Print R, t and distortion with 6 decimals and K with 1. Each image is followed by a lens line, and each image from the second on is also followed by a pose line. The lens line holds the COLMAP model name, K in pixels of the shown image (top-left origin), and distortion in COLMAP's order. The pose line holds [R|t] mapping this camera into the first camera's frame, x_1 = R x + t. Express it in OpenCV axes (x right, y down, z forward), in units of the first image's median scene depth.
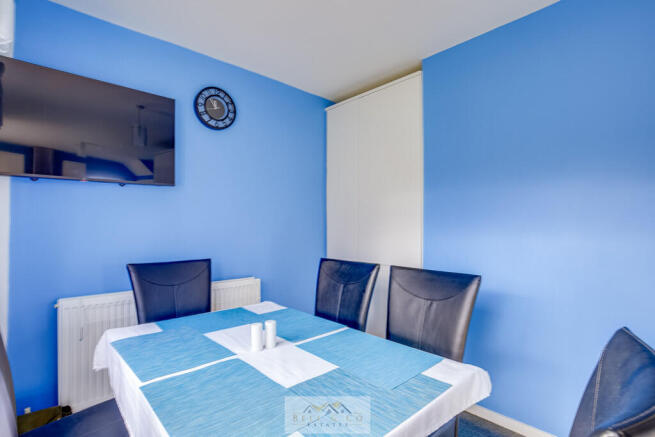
lens RADIAL K [[317.4, 0, 327.5], [0, 317.4, 218.5], [0, 0, 1]] dist [-0.019431, -0.000277]
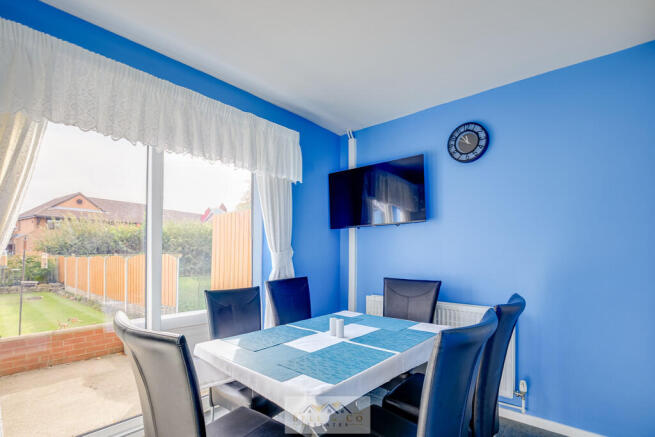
lens RADIAL K [[310.7, 0, 326.7], [0, 310.7, 247.1], [0, 0, 1]] dist [-0.019553, -0.000036]
pose [[0.123807, -0.016521, -0.992169, 0.640939], [0.028754, 0.999501, -0.013055, 0.005070], [0.991890, -0.026912, 0.124220, 0.403461]]
